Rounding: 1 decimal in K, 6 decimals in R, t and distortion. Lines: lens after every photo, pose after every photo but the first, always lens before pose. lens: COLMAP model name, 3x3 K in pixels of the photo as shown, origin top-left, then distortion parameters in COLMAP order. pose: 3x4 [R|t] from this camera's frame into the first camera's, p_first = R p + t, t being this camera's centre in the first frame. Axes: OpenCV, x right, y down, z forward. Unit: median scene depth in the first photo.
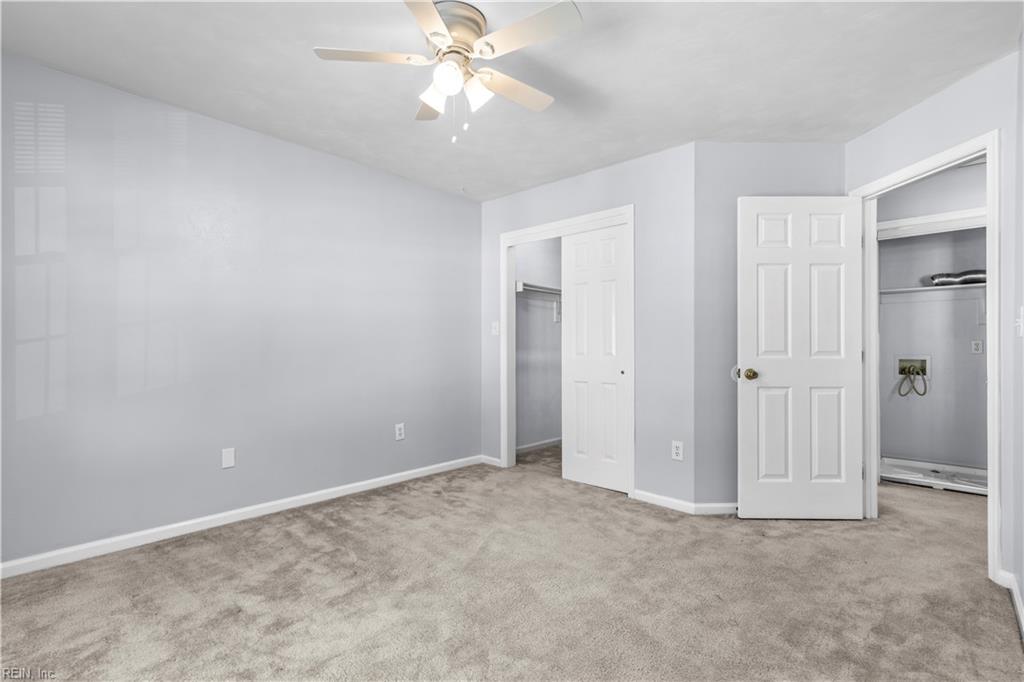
lens RADIAL K [[480.0, 0, 515.5], [0, 480.0, 342.4], [0, 0, 1]] dist [-0.001014, 0.000338]
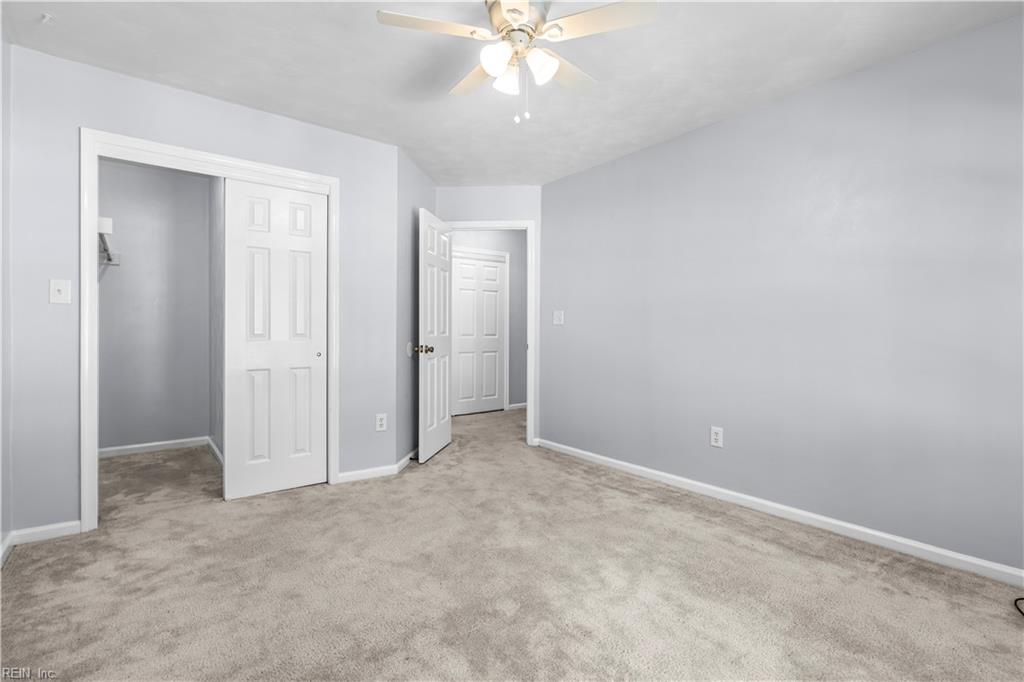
lens RADIAL K [[480.0, 0, 515.5], [0, 480.0, 342.4], [0, 0, 1]] dist [-0.001014, 0.000338]
pose [[0.162443, -0.026686, 0.986357, -0.881108], [-0.014107, 0.999469, 0.029364, 0.008557], [-0.986617, -0.018684, 0.161980, 0.671779]]
